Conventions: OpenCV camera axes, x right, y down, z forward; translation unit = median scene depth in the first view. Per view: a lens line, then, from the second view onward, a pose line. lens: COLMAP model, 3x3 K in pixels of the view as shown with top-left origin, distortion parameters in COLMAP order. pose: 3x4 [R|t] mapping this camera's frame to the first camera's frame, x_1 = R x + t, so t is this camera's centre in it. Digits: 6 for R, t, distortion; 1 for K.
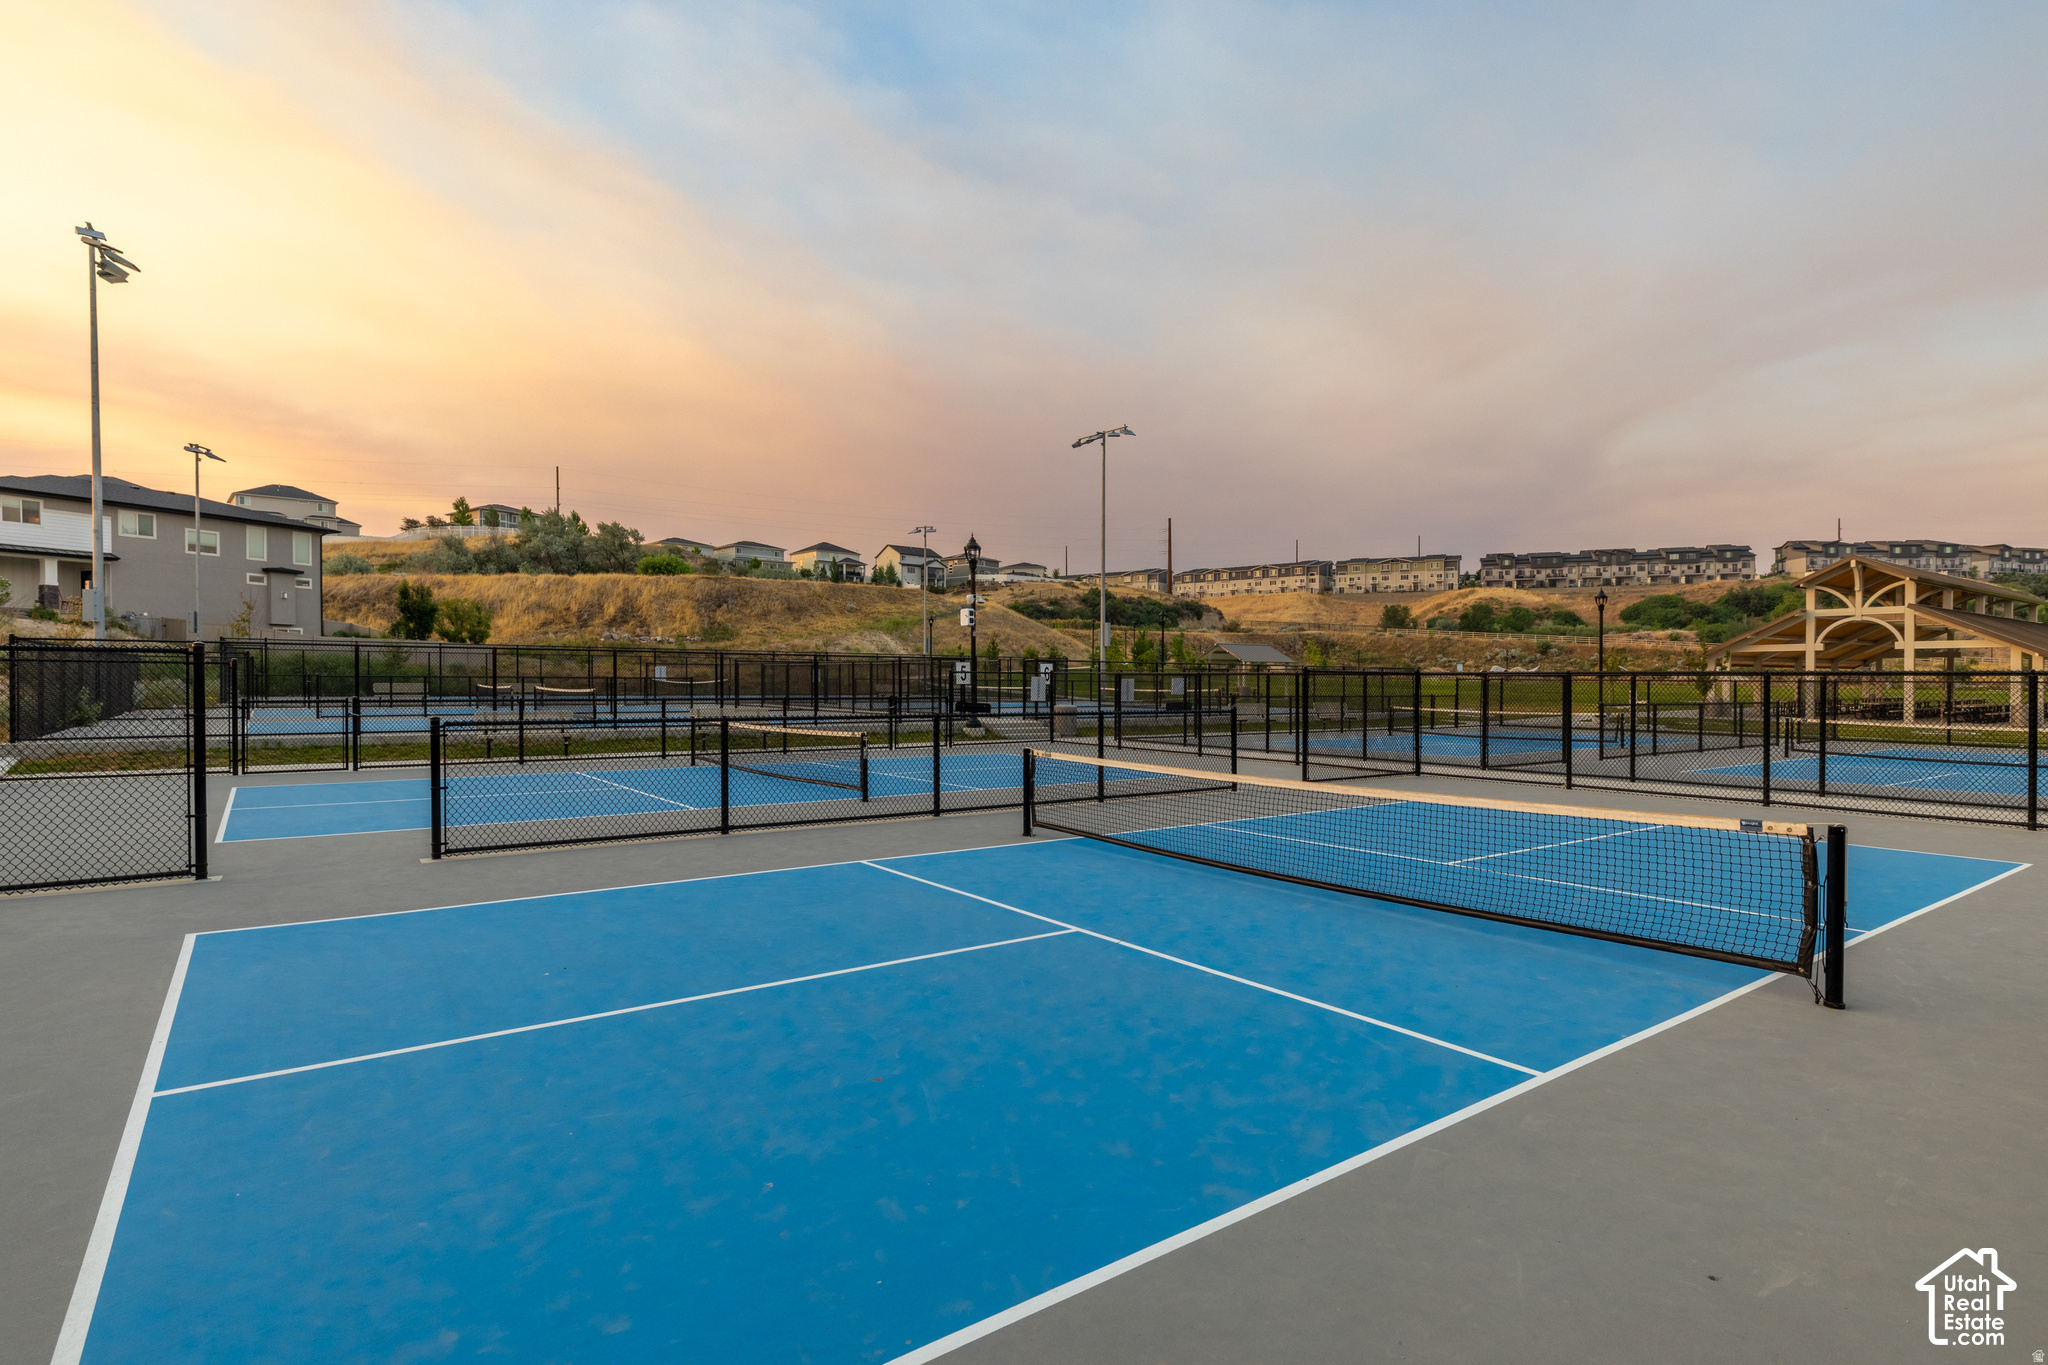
lens RADIAL K [[1012.9, 0, 1023.1], [0, 1012.9, 686.9], [0, 0, 1]] dist [-0.000107, 0.000083]
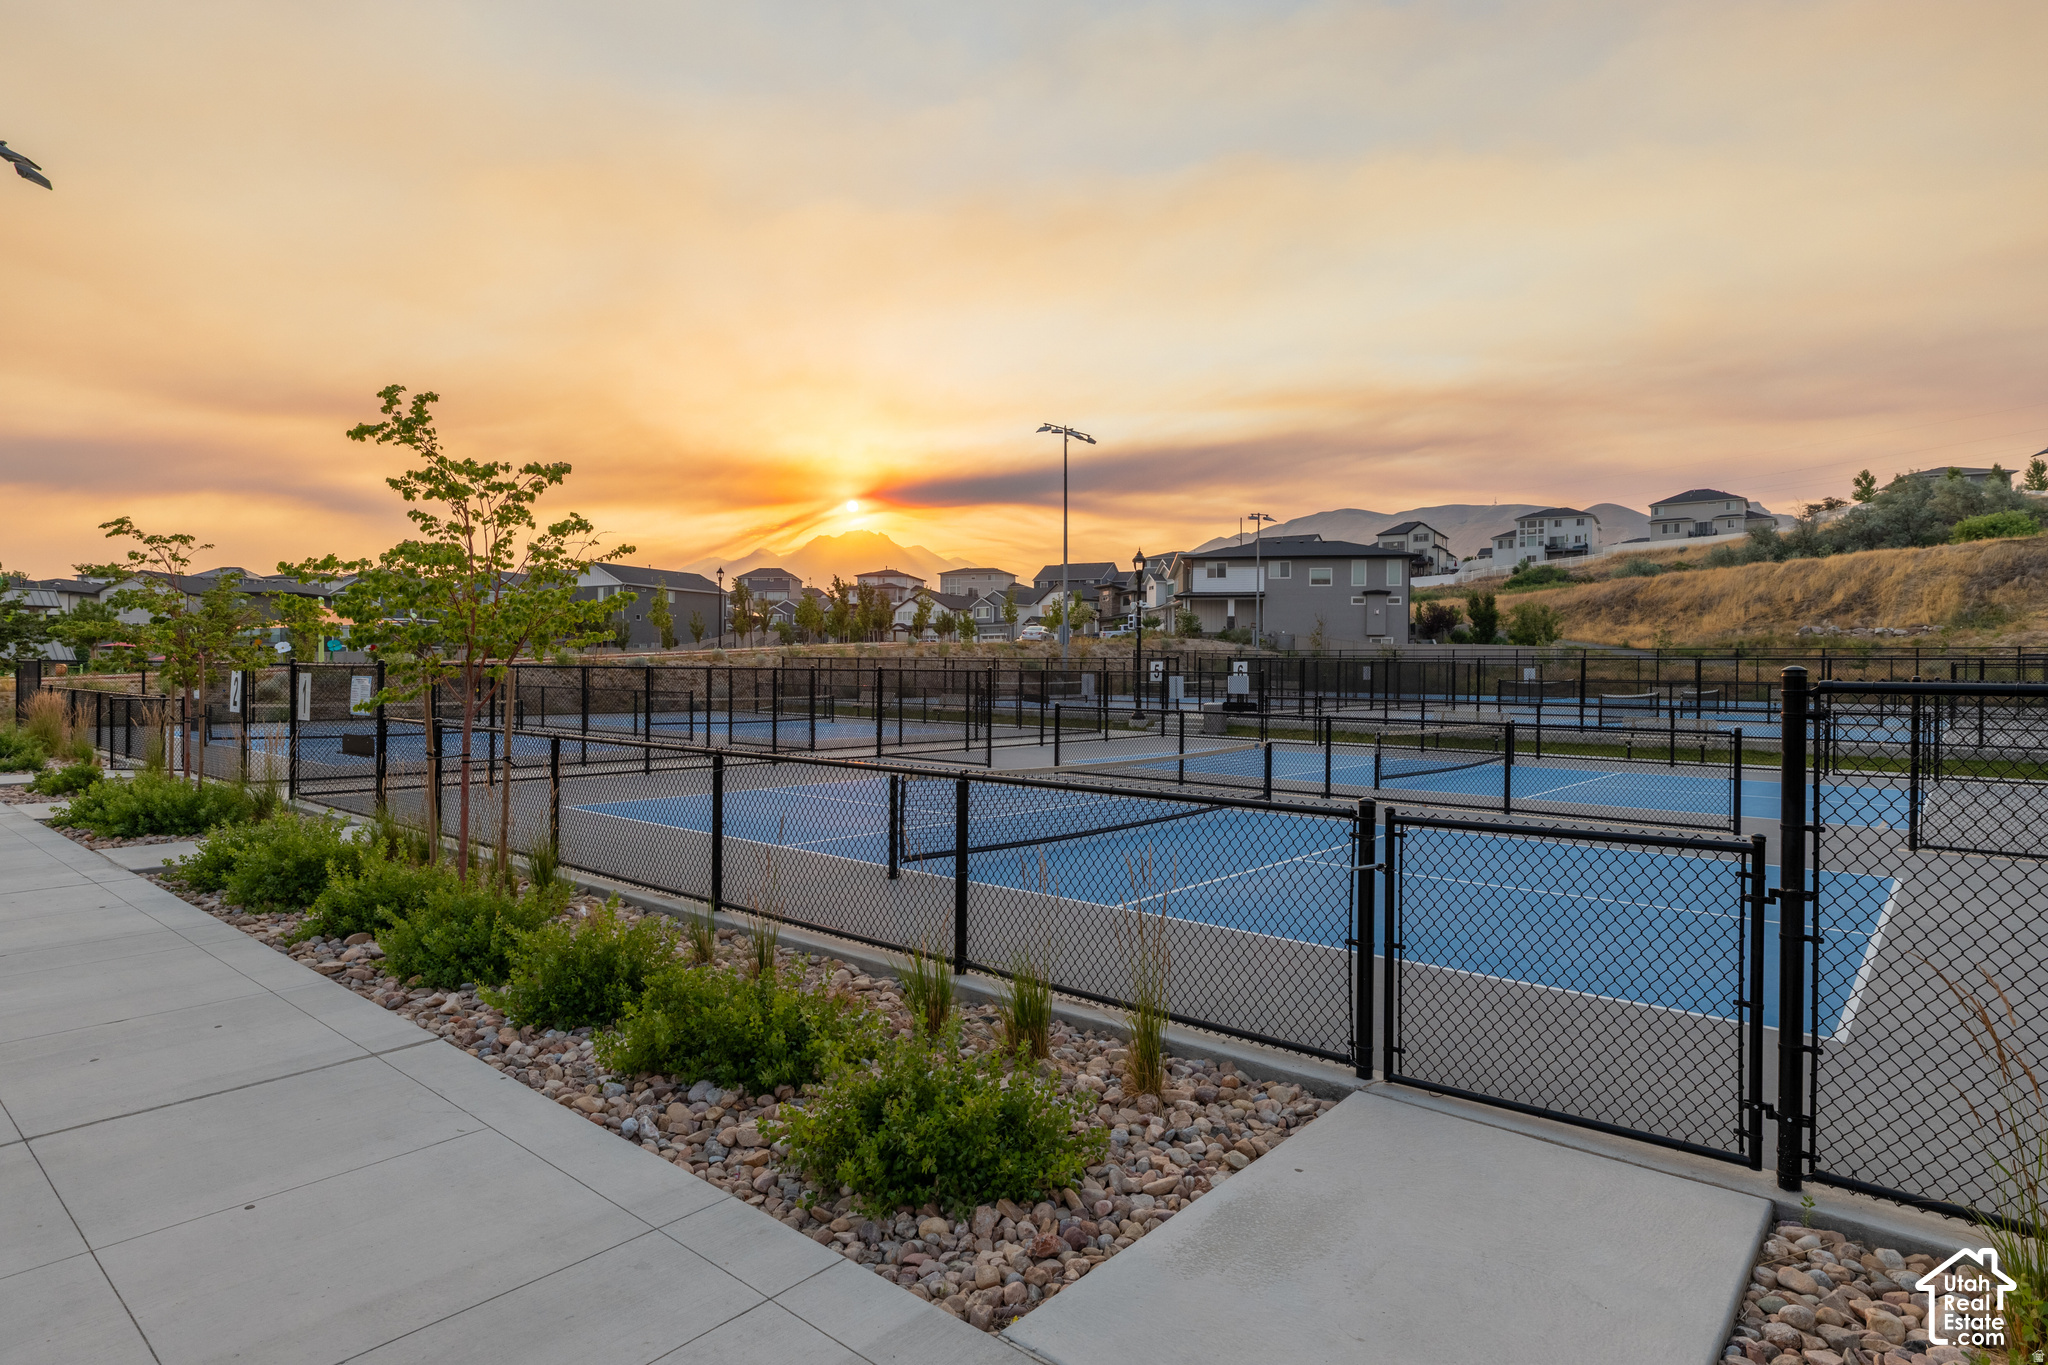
lens RADIAL K [[1106.4, 0, 1021.6], [0, 1106.4, 677.1], [0, 0, 1]] dist [-0.001062, -0.000104]
pose [[0.218470, 0.000867, -0.975843, 0.542293], [-0.015587, 0.999875, -0.002601, -0.001077], [0.975719, 0.015779, 0.218456, 0.307734]]
